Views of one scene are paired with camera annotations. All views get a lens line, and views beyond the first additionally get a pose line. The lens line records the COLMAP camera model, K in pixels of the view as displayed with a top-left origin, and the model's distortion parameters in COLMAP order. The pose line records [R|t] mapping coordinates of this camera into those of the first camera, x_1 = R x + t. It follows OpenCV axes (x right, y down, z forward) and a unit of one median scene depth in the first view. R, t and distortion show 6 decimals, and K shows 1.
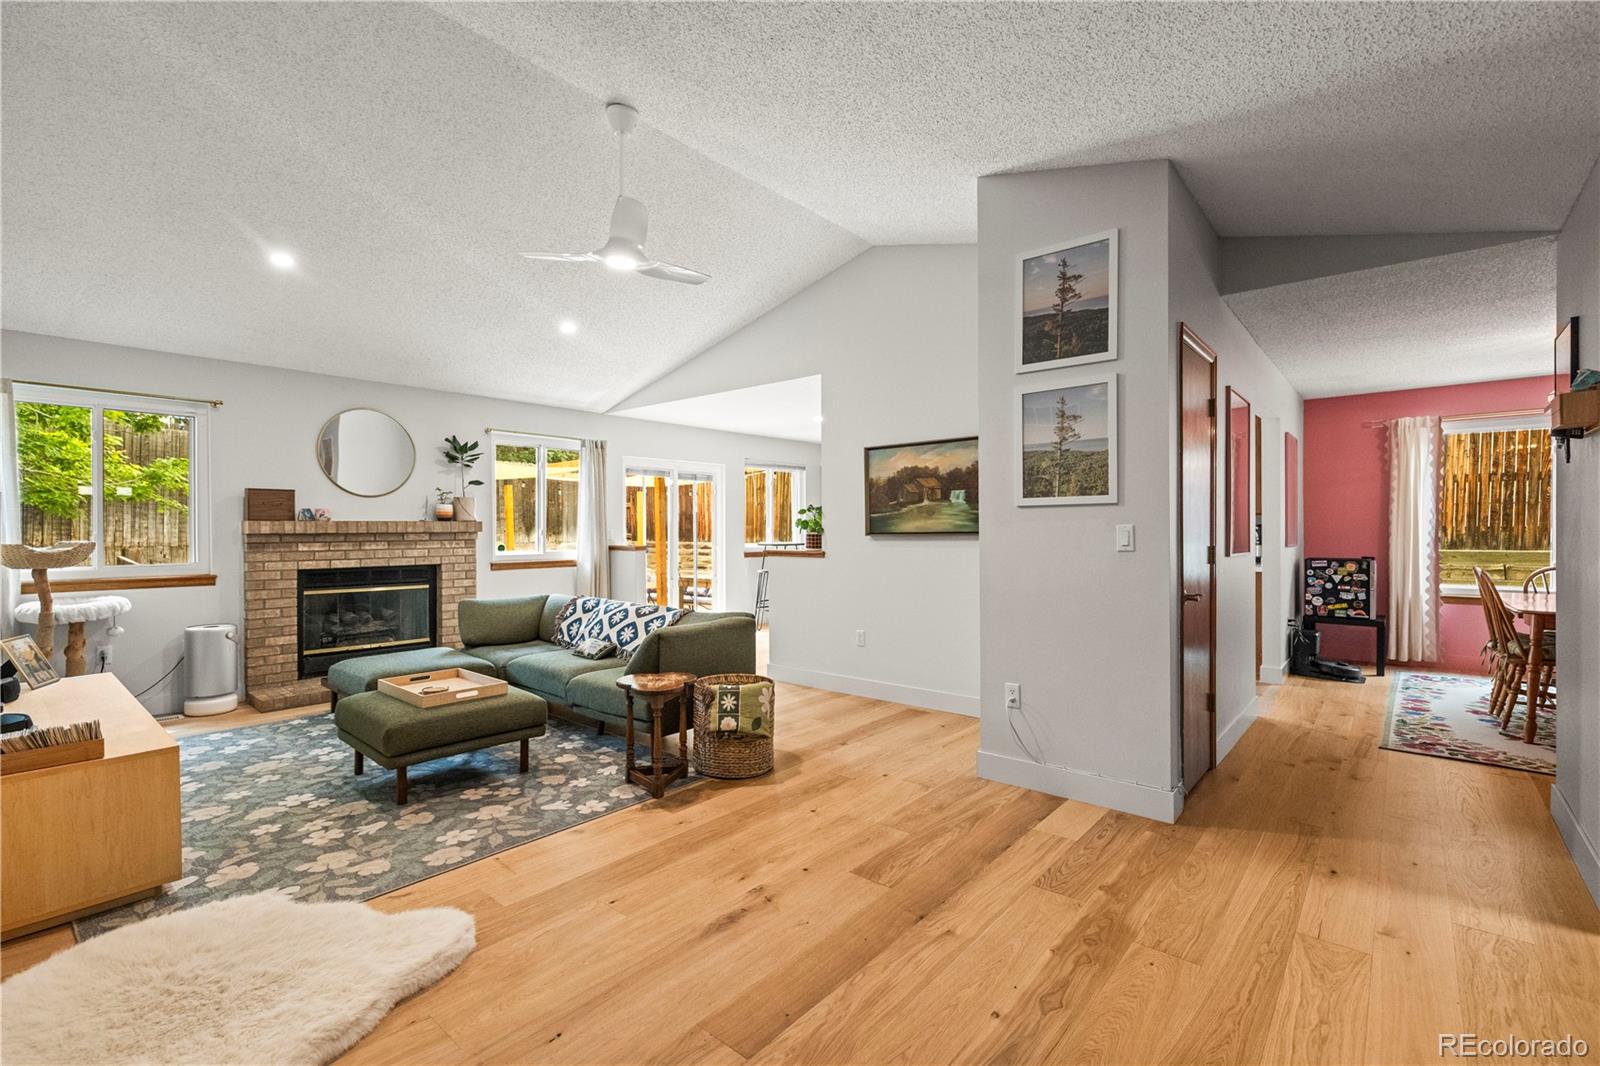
lens RADIAL K [[680.1, 0, 820.8], [0, 680.1, 535.8], [0, 0, 1]] dist [0.001681, 0.000299]
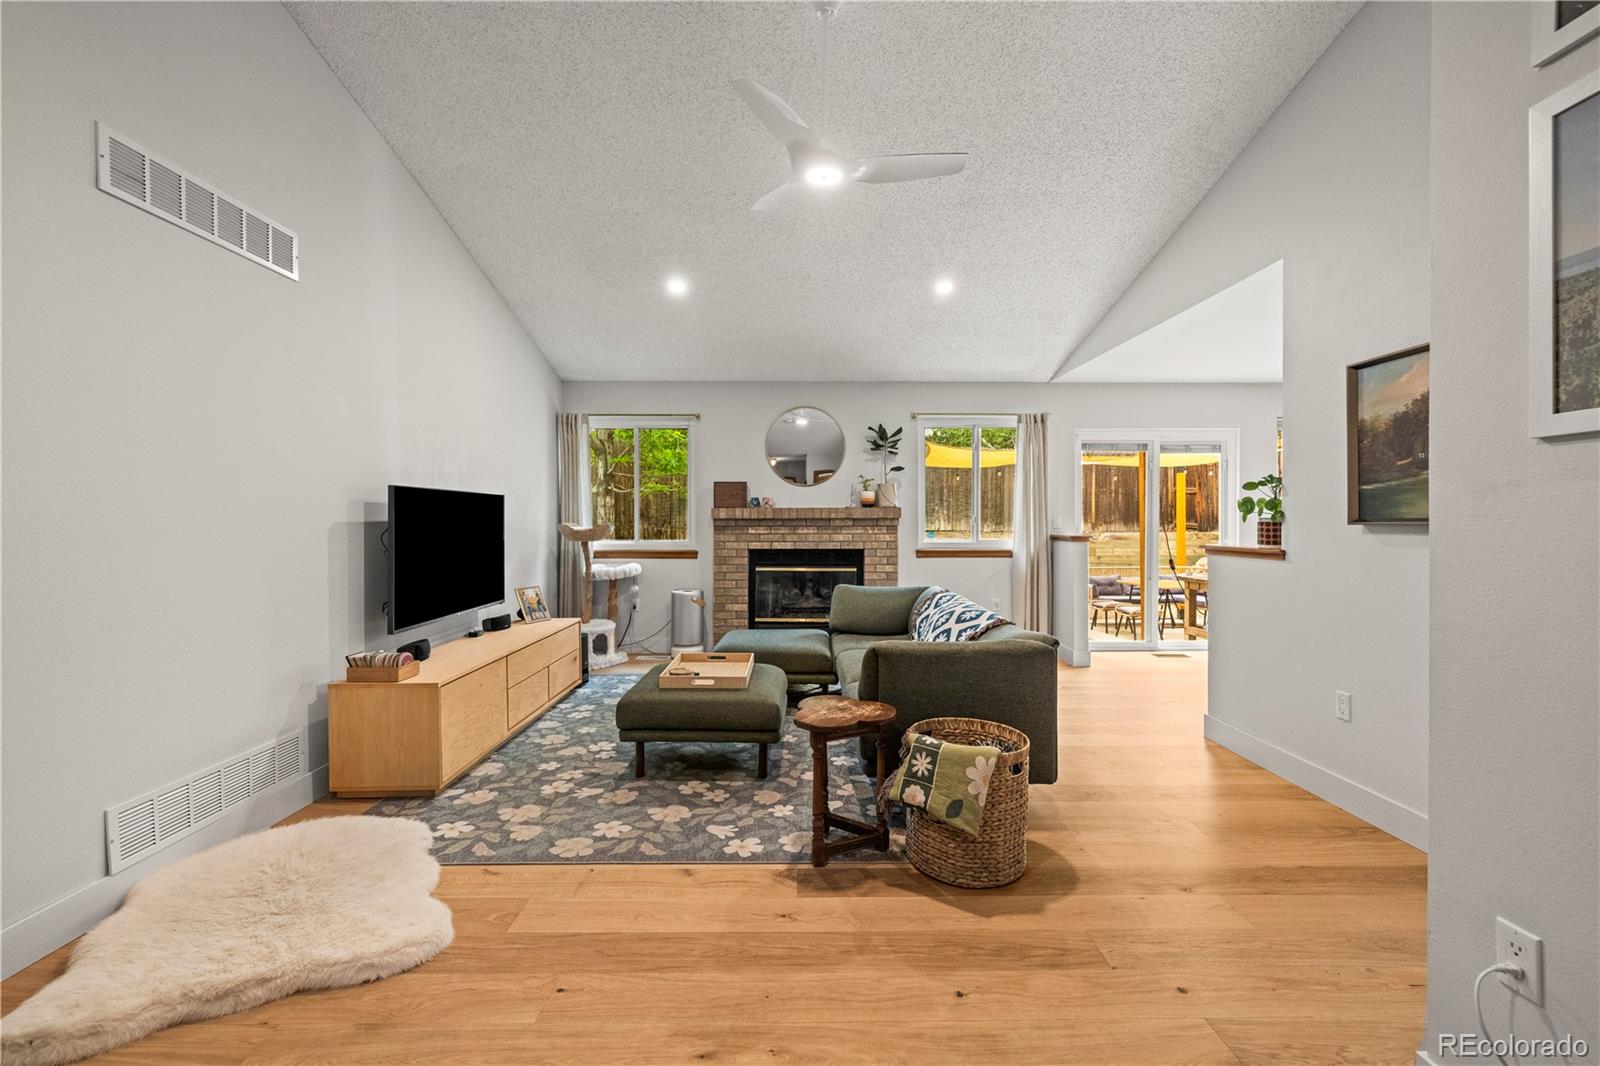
lens RADIAL K [[680.1, 0, 808.0], [0, 680.1, 526.3], [0, 0, 1]] dist [0.001681, 0.000299]
pose [[0.656816, 0.010634, -0.753976, 0.242684], [-0.009721, 0.999937, 0.005635, 0.003212], [0.753988, 0.003628, 0.656878, 0.375312]]
